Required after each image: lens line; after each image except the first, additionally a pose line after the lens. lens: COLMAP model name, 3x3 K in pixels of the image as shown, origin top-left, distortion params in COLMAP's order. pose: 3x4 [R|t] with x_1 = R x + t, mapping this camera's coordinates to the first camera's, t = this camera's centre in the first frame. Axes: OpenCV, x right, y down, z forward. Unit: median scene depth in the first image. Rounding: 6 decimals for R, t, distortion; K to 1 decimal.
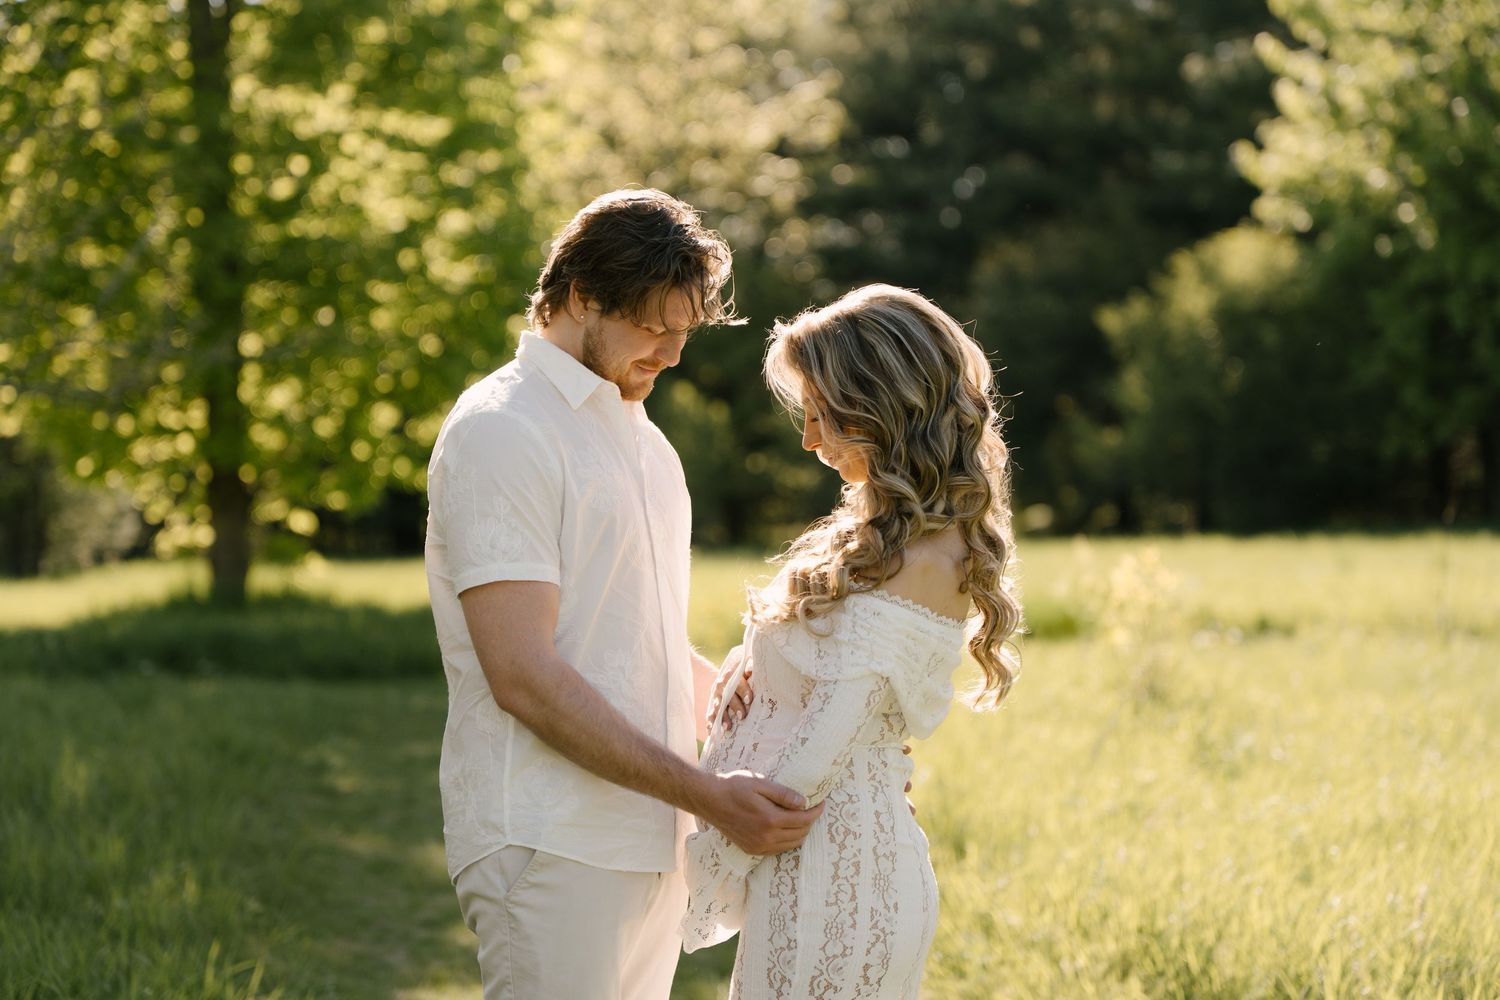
lens RADIAL K [[3267.6, 0, 750.0], [0, 3267.6, 500.0], [0, 0, 1]] dist [-0.038077, -0.210787]
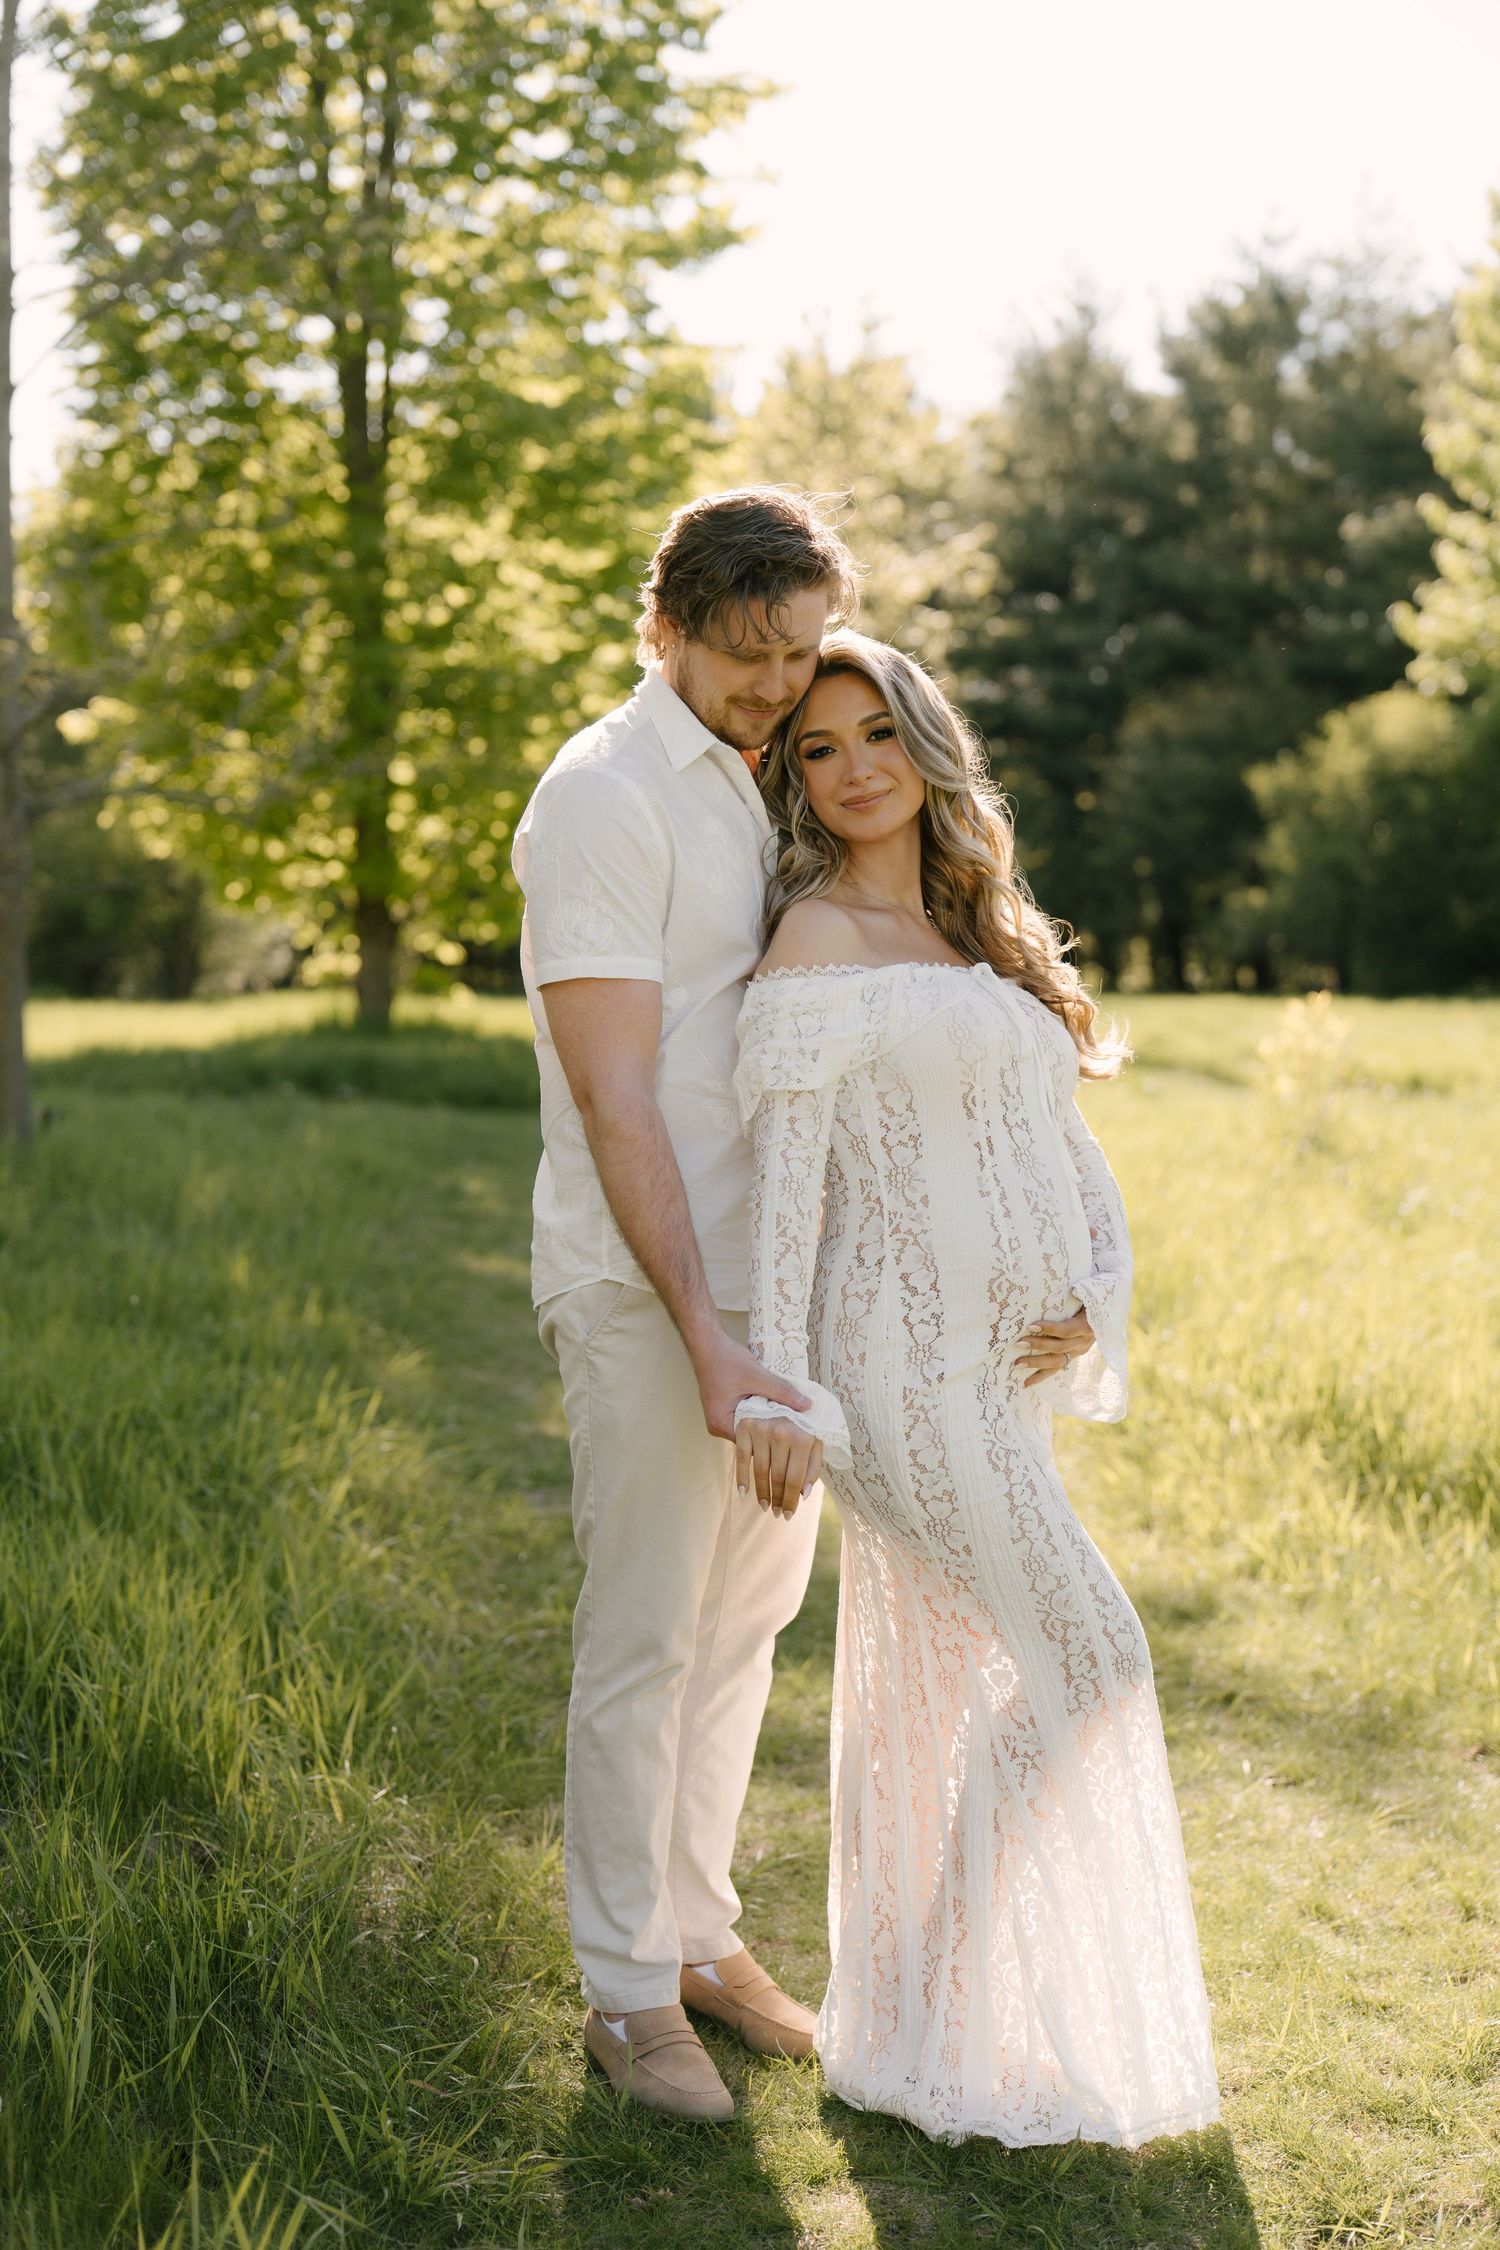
lens RADIAL K [[2823.2, 0, 750.0], [0, 2823.2, 1125.0], [0, 0, 1]] dist [-0.008574, -0.002350]
pose [[0.998751, 0.033916, -0.036677, -0.010761], [-0.032200, 0.998403, 0.046407, 0.016666], [0.038193, -0.045168, 0.998249, 0.134628]]
